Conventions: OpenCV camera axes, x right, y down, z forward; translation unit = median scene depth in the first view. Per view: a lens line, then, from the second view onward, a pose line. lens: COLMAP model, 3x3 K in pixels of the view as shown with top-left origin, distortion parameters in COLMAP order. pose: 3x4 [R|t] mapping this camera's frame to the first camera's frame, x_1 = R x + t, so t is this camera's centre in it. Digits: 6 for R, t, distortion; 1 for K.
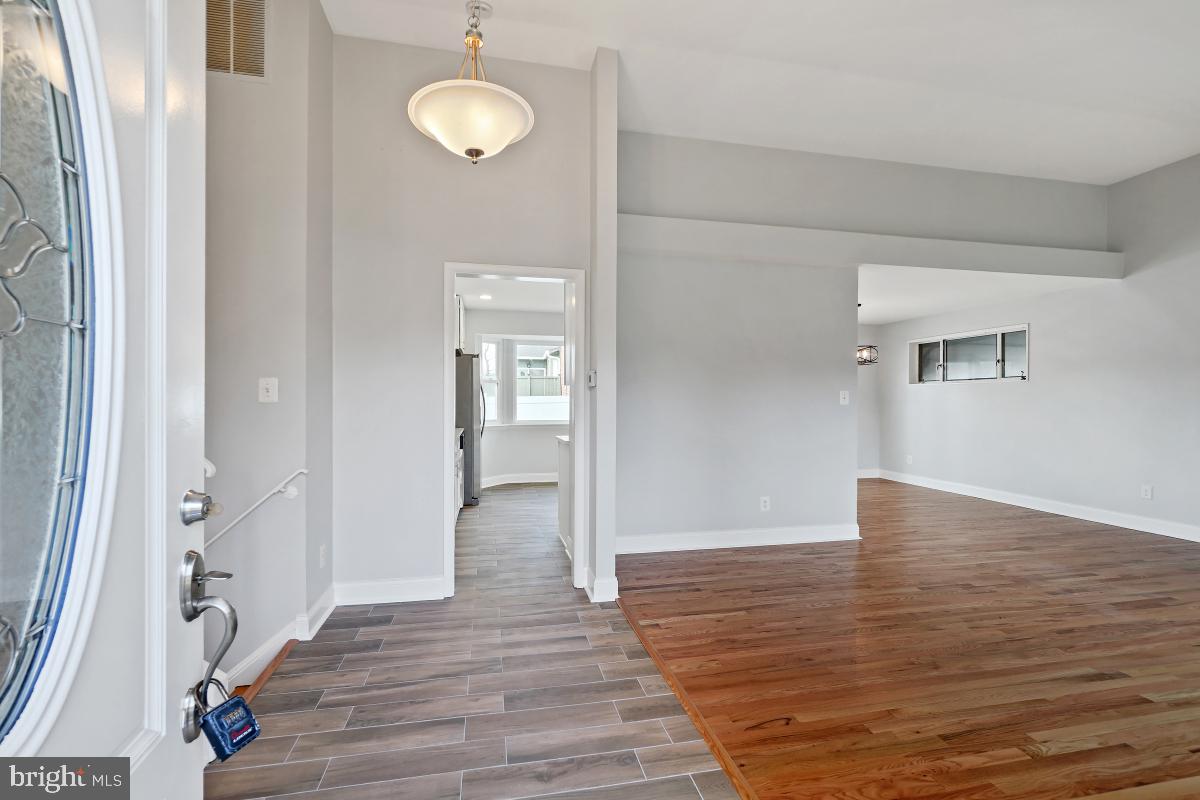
lens RADIAL K [[521.3, 0, 590.3], [0, 521.3, 401.3], [0, 0, 1]] dist [-0.009942, 0.003742]
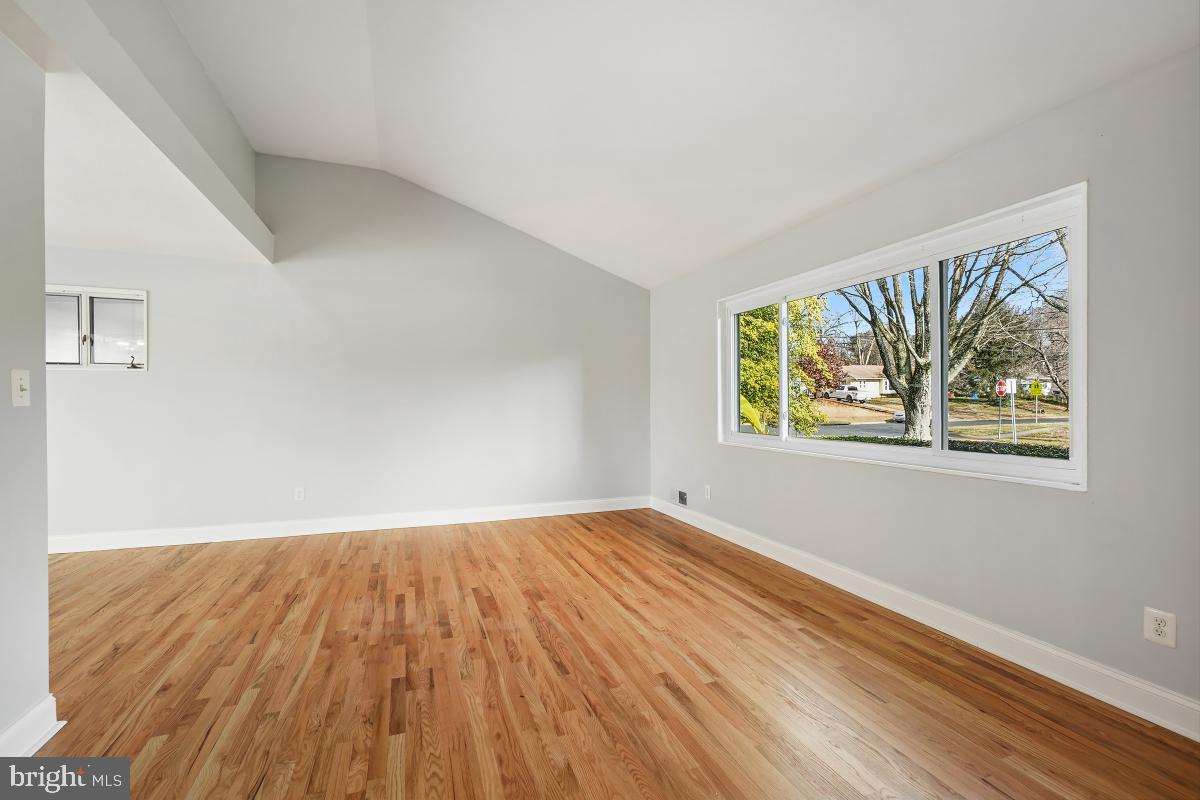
lens RADIAL K [[521.3, 0, 601.9], [0, 521.3, 406.8], [0, 0, 1]] dist [-0.009942, 0.003742]
pose [[-0.166344, -0.012960, 0.985983, 0.047845], [-0.002872, 0.999916, 0.012659, -0.000181], [-0.986064, -0.000726, -0.166367, 0.882676]]
